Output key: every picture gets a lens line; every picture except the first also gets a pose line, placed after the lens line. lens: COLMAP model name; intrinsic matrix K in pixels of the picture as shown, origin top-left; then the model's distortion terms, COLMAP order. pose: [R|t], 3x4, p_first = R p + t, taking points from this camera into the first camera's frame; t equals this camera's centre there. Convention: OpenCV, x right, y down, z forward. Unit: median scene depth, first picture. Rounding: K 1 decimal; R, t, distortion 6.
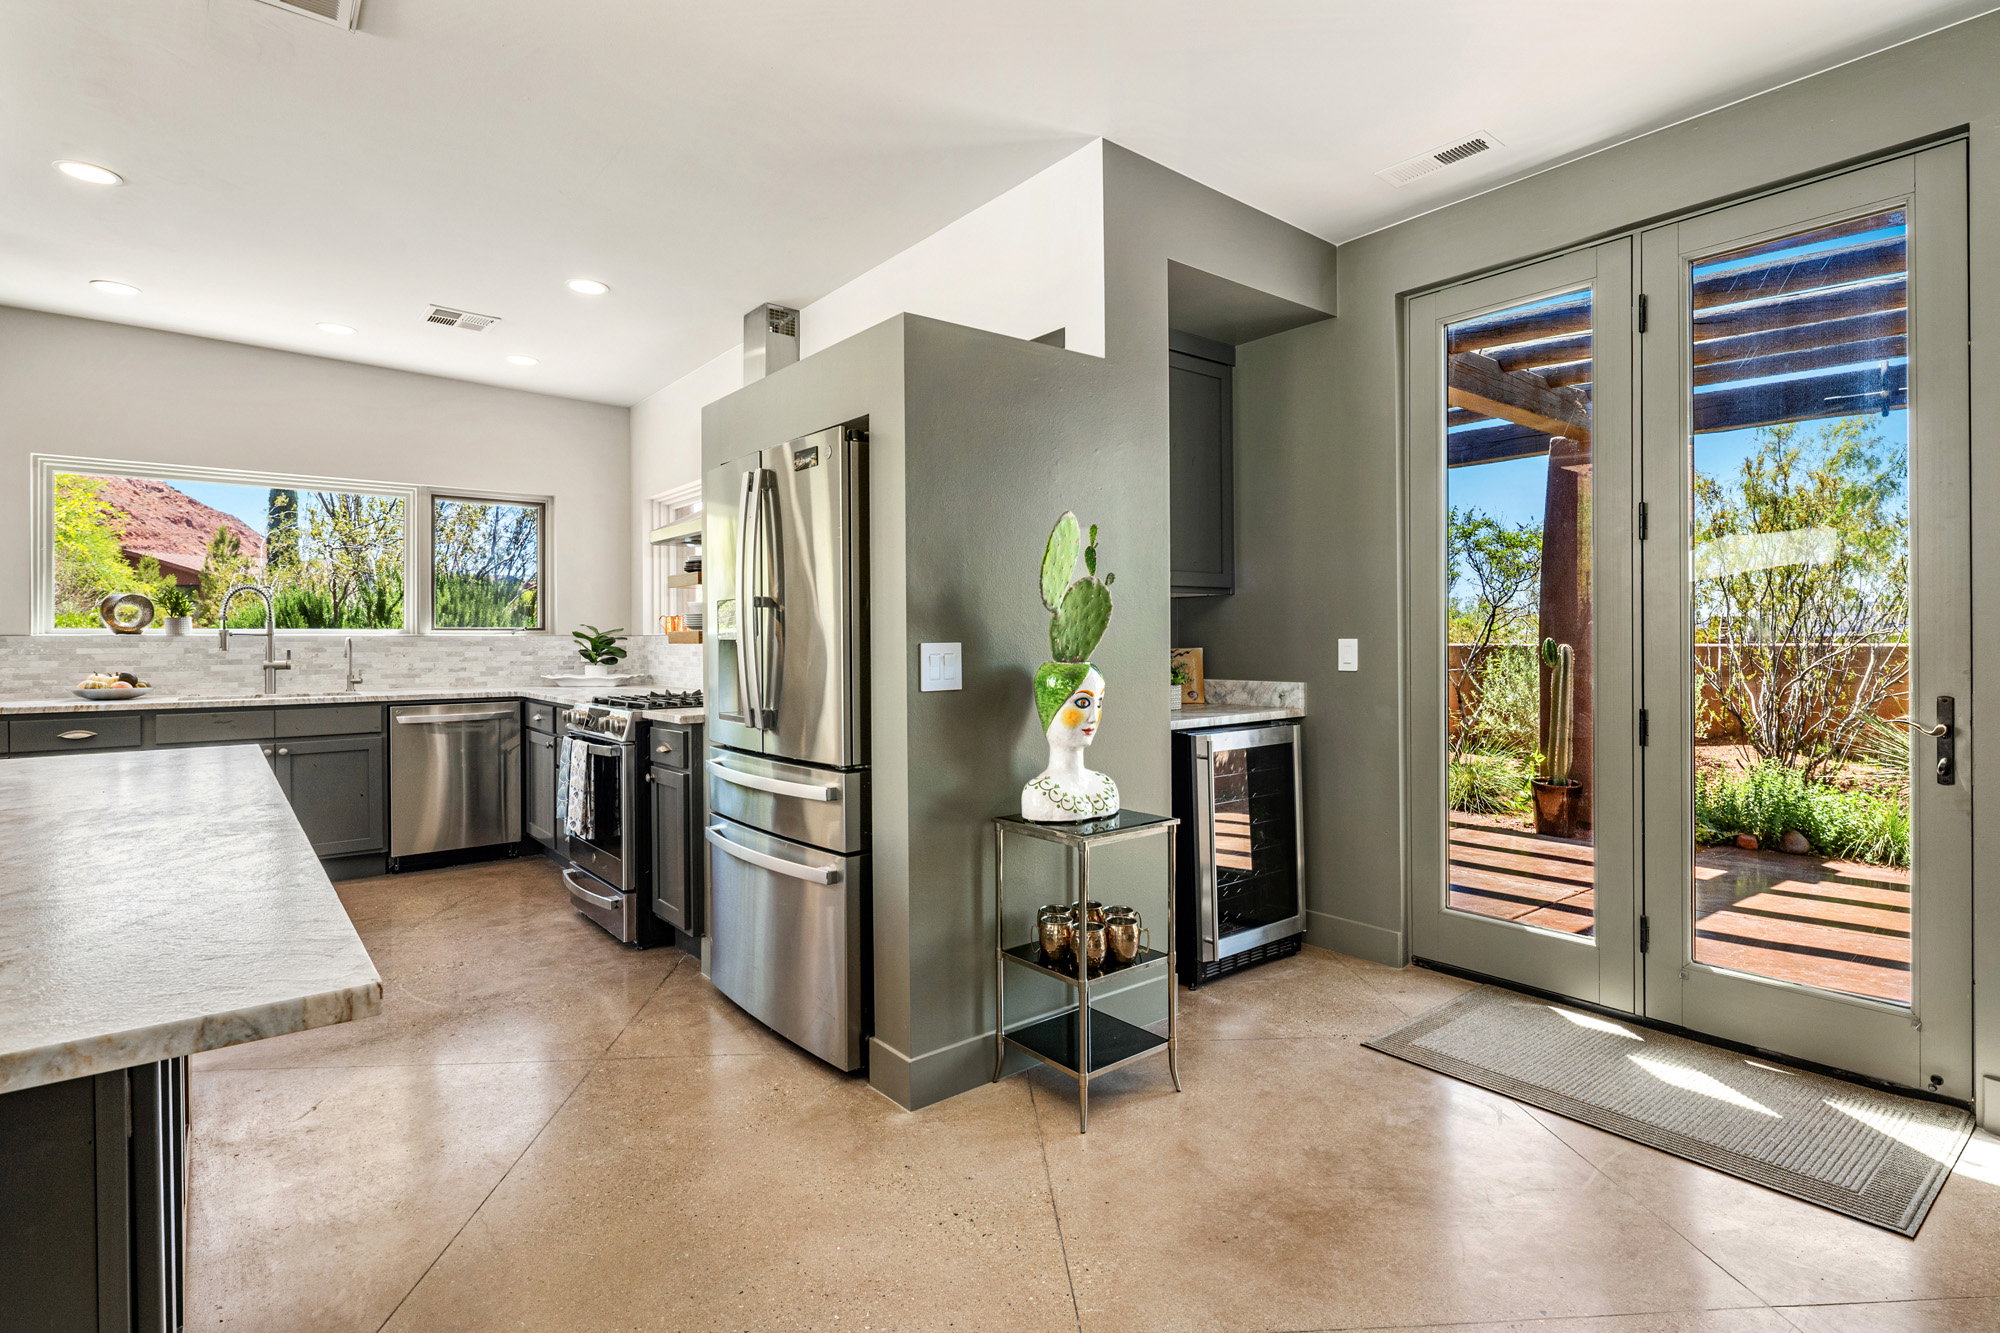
lens RADIAL K [[985.3, 0, 996.2], [0, 985.3, 642.9], [0, 0, 1]] dist [-0.001462, -0.000721]
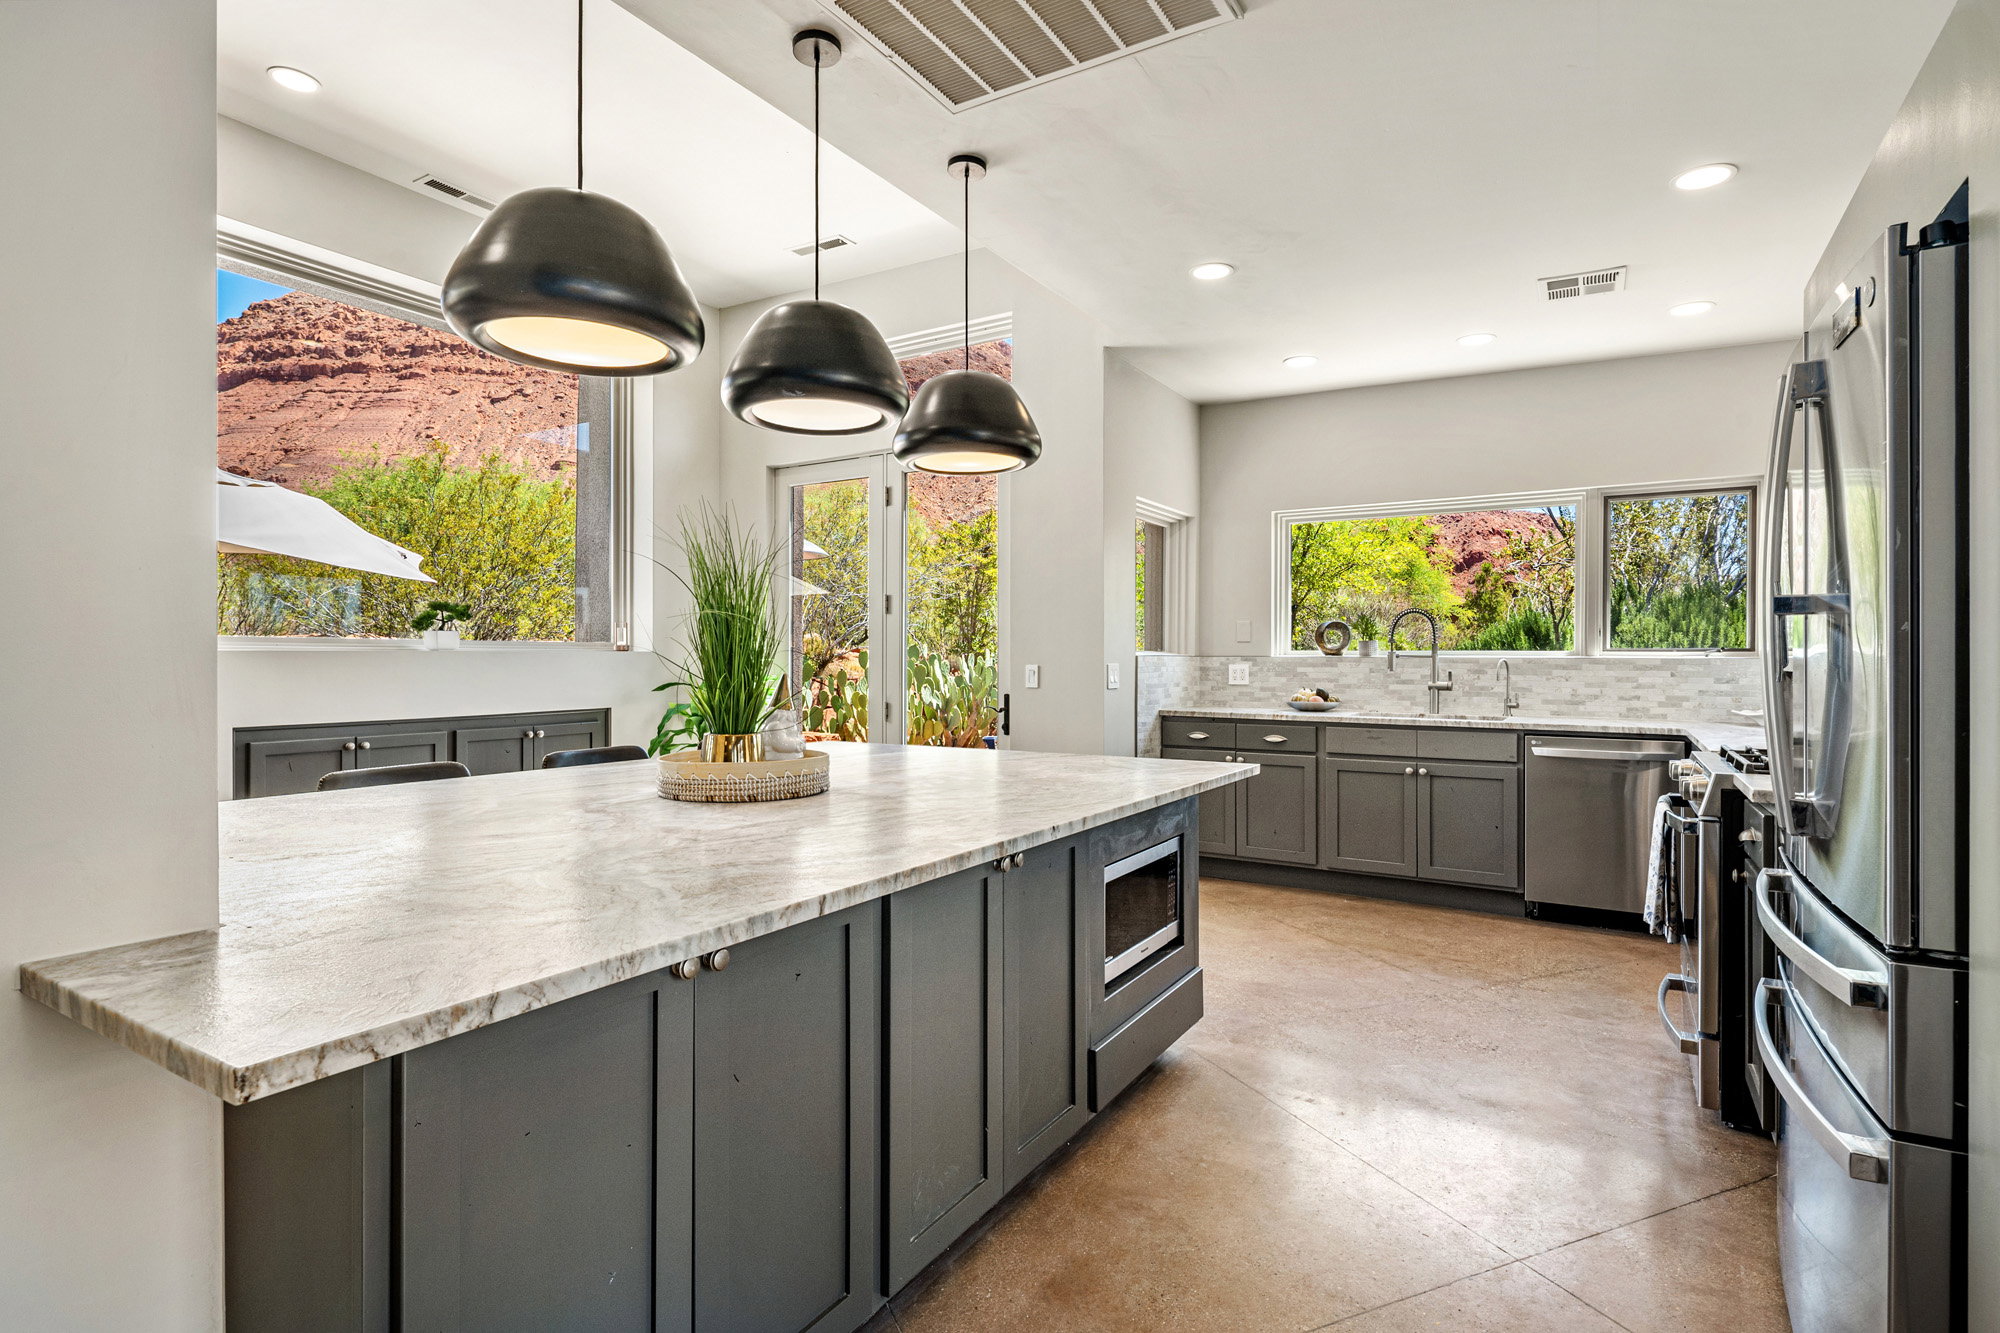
lens RADIAL K [[979.5, 0, 1007.7], [0, 979.5, 659.5], [0, 0, 1]] dist [0.001082, -0.000049]
pose [[0.341744, 0.006962, -0.939767, 0.072880], [-0.008826, 0.999952, 0.004198, -0.005357], [0.939751, 0.006860, 0.341790, 0.227275]]
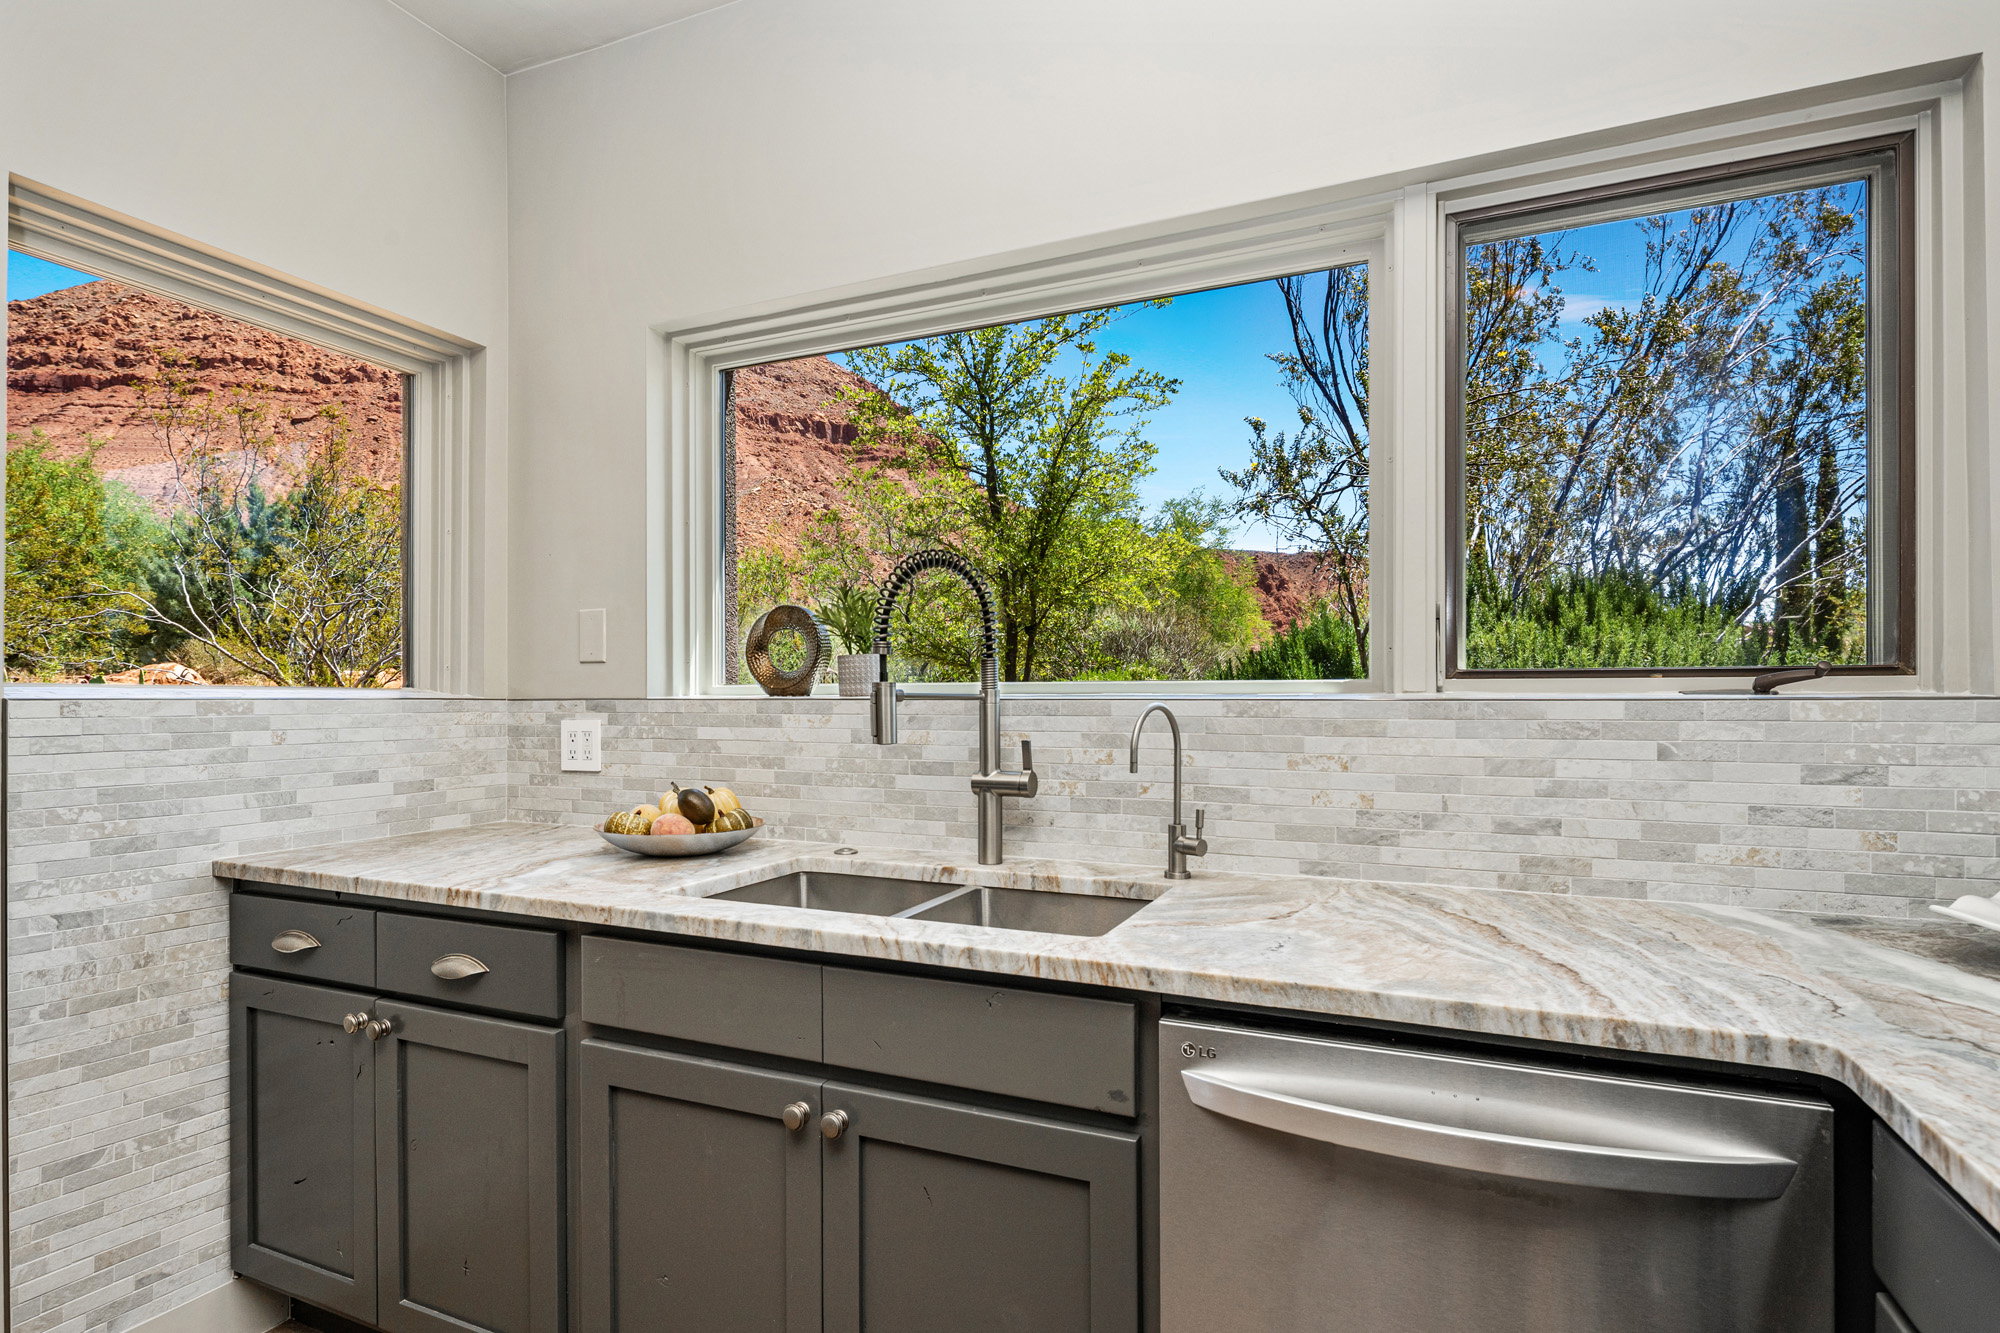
lens RADIAL K [[979.5, 0, 1007.7], [0, 979.5, 659.5], [0, 0, 1]] dist [0.001082, -0.000049]
pose [[0.458307, -0.034583, -0.888121, -0.415908], [-0.003586, 0.999163, -0.040757, -0.007230], [0.888787, 0.021864, 0.457799, 0.835581]]
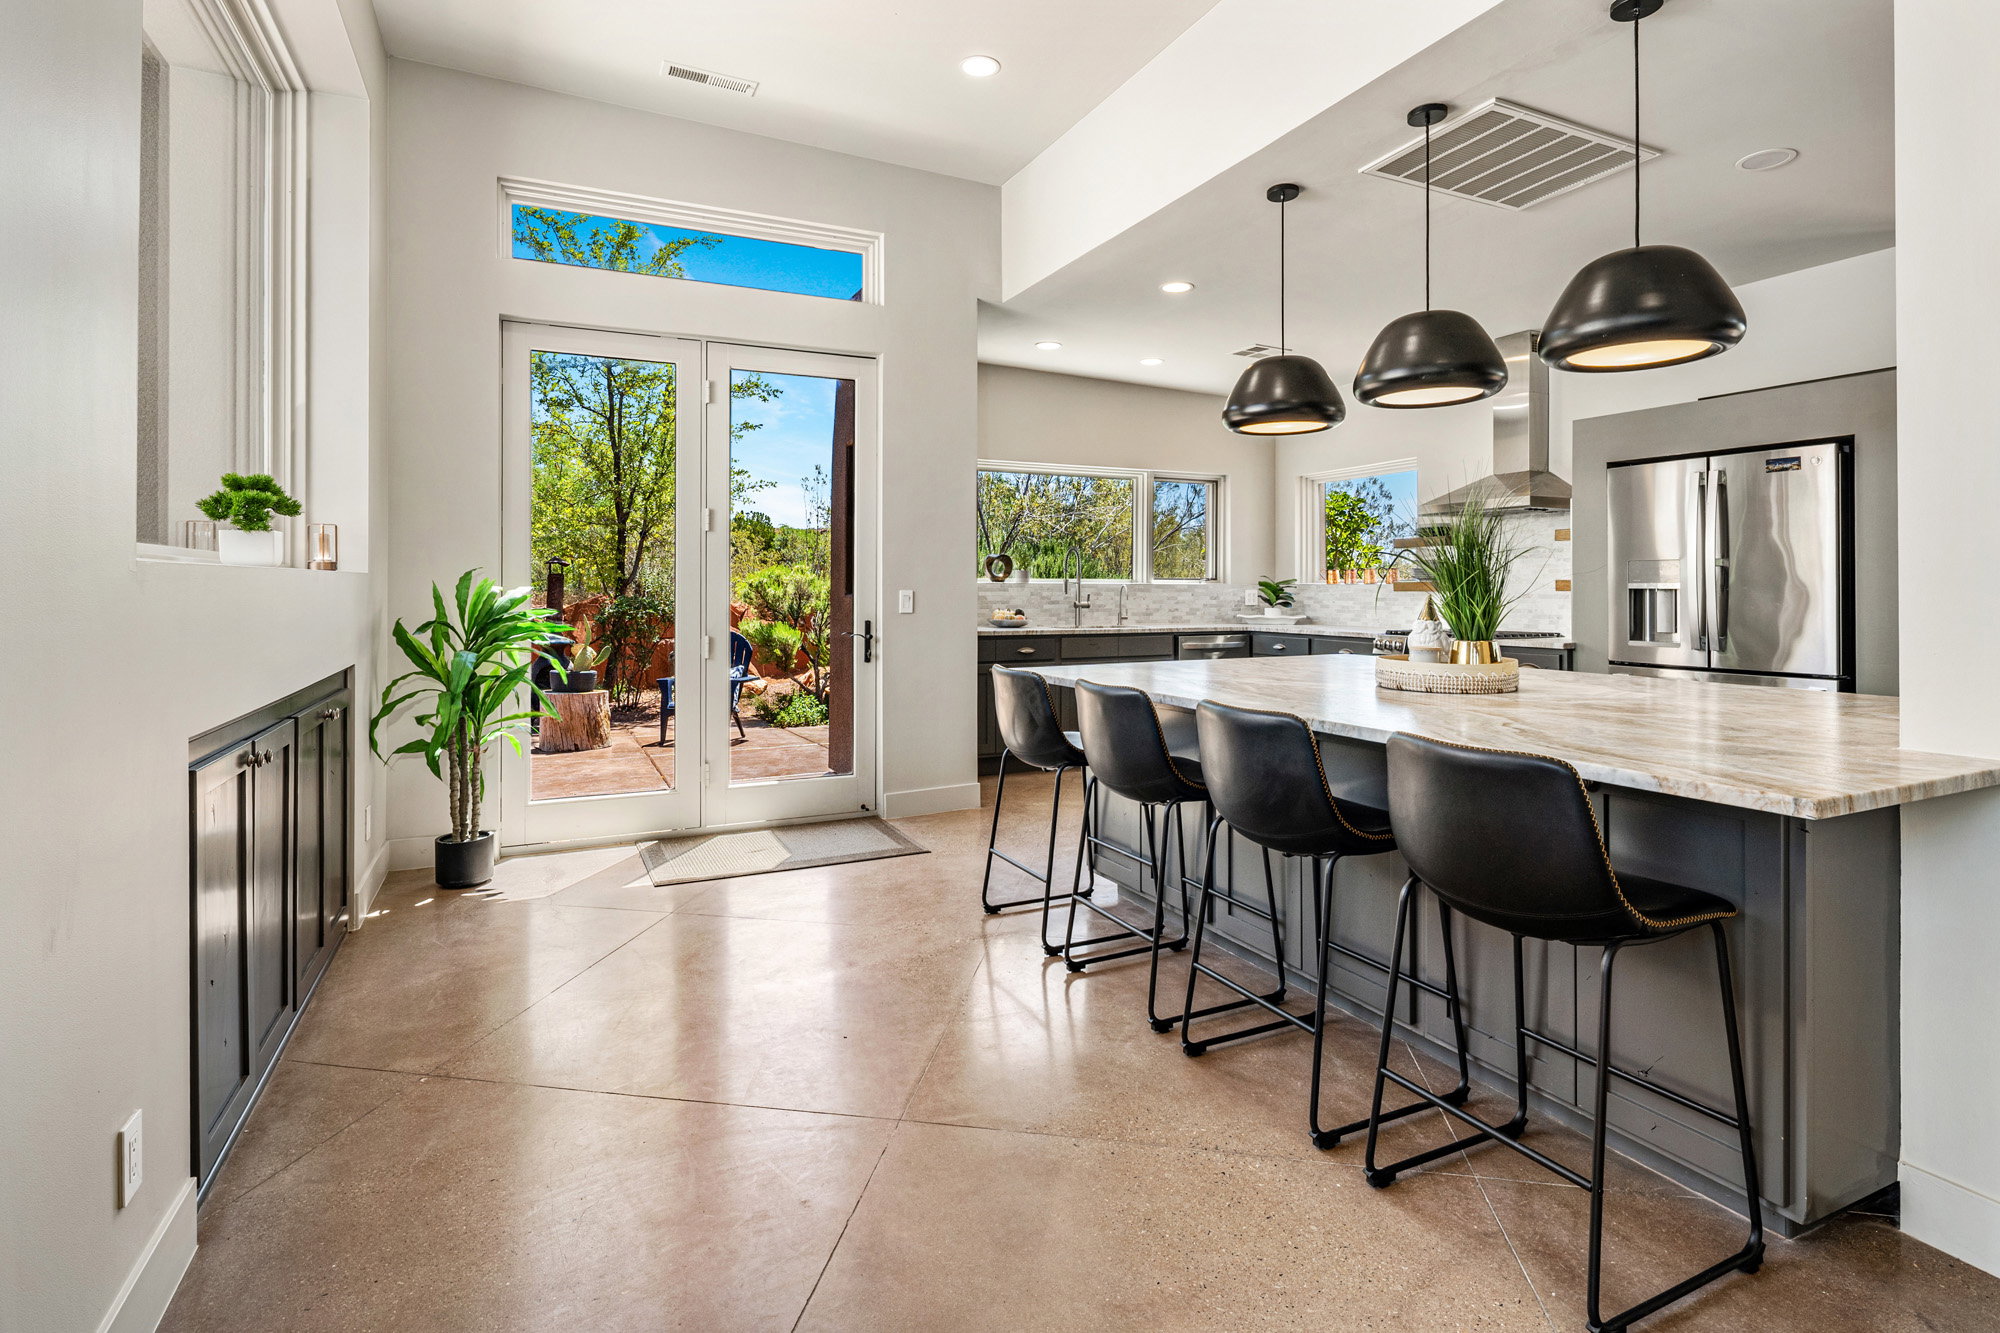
lens RADIAL K [[992.8, 0, 1008.1], [0, 992.8, 582.2], [0, 0, 1]] dist [0.022757, 0.000008]
pose [[0.974569, 0.004143, -0.224048, -0.517032], [-0.006361, 0.999938, -0.009178, 0.004170], [0.223996, 0.010370, 0.974535, -0.374542]]
